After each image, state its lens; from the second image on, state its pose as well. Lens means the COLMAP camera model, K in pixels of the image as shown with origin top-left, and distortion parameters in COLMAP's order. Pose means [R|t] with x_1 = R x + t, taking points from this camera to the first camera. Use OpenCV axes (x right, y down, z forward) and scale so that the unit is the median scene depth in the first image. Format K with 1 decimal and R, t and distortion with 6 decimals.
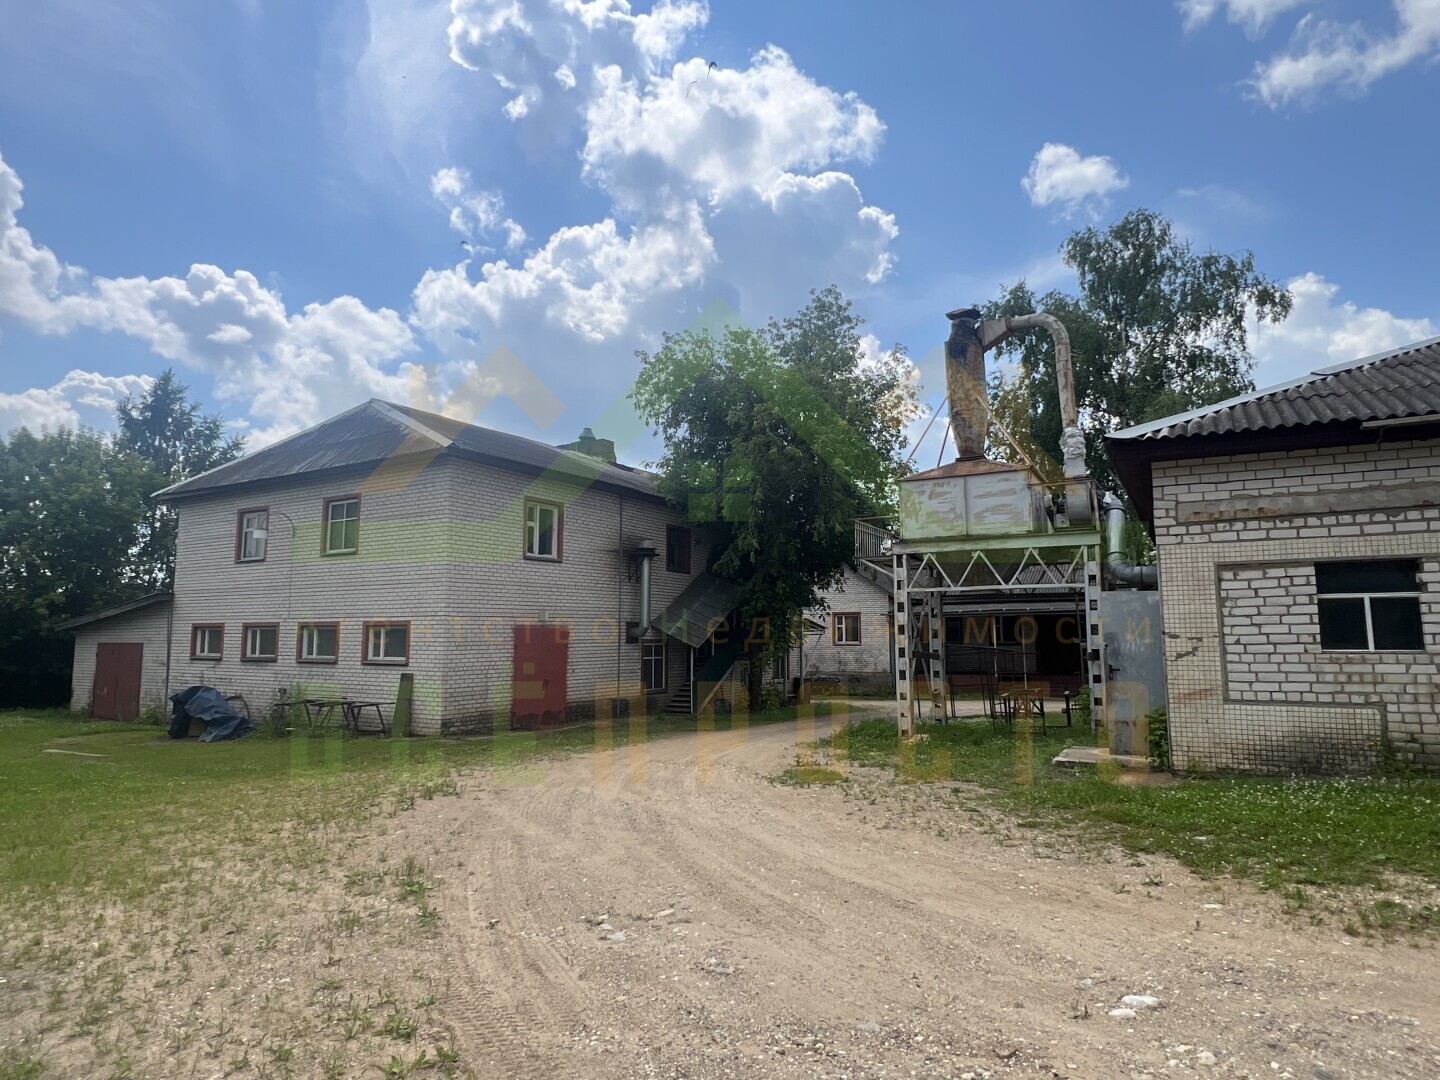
lens RADIAL K [[851.9, 0, 719.3], [0, 851.9, 542.9], [0, 0, 1]] dist [-0.003729, -0.000487]
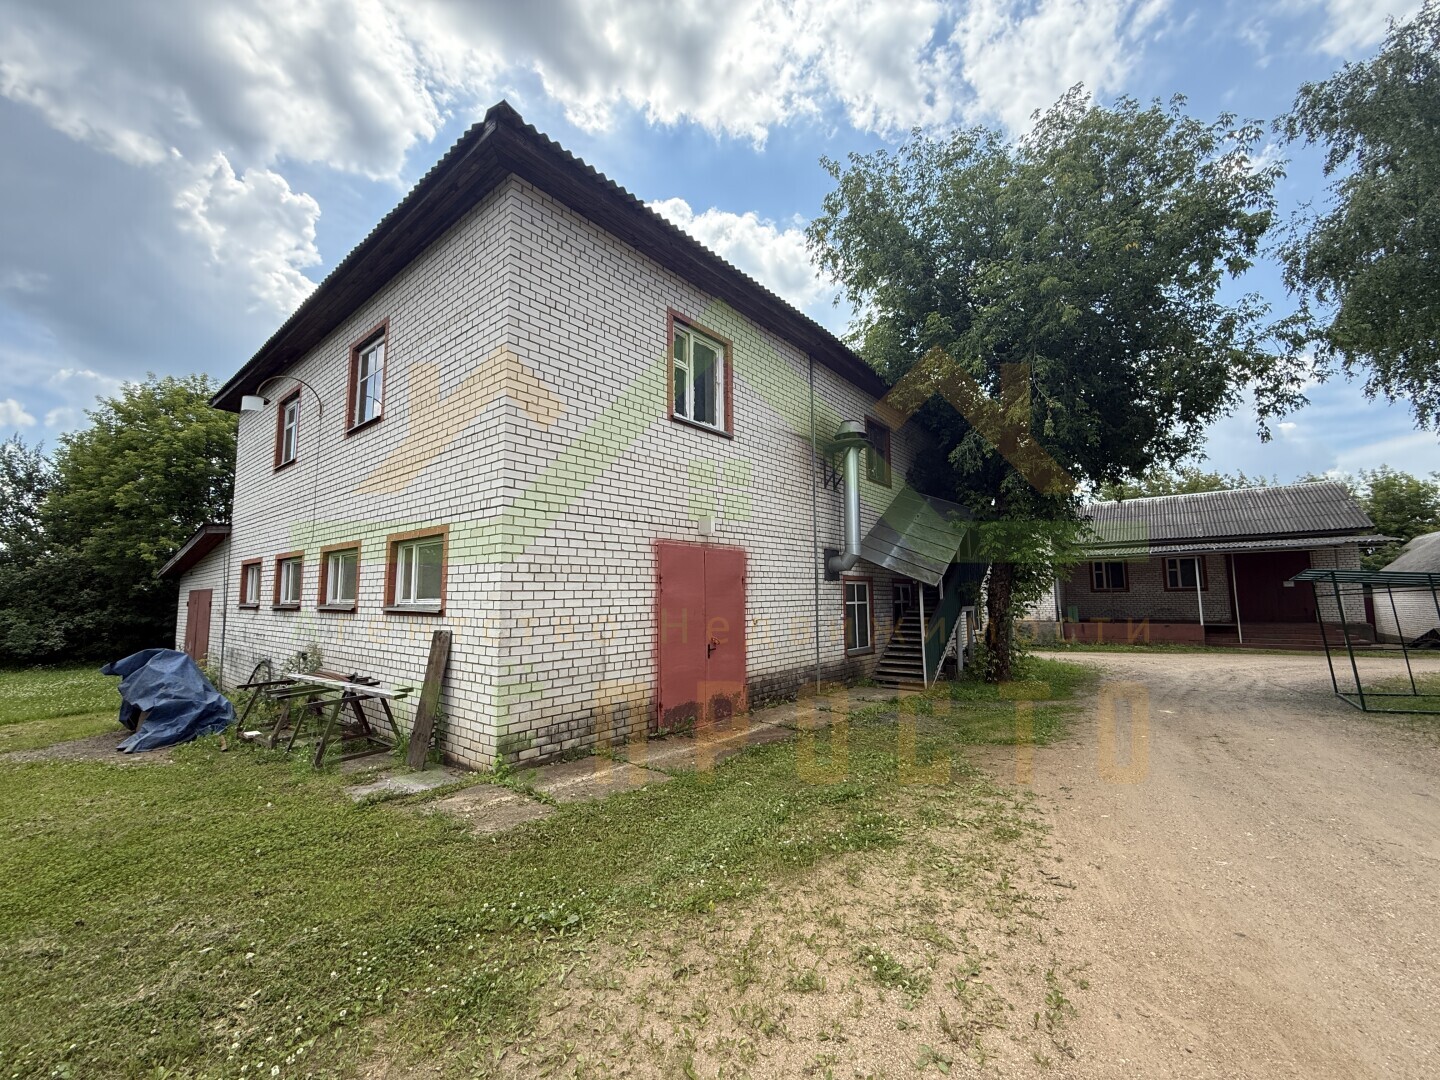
lens RADIAL K [[573.2, 0, 710.8], [0, 573.2, 541.4], [0, 0, 1]] dist [0.001219, -0.000267]
pose [[0.989149, -0.022011, -0.145258, -0.147051], [0.024336, 0.999602, 0.014254, 0.089457], [0.144886, -0.017634, 0.989291, 0.618906]]
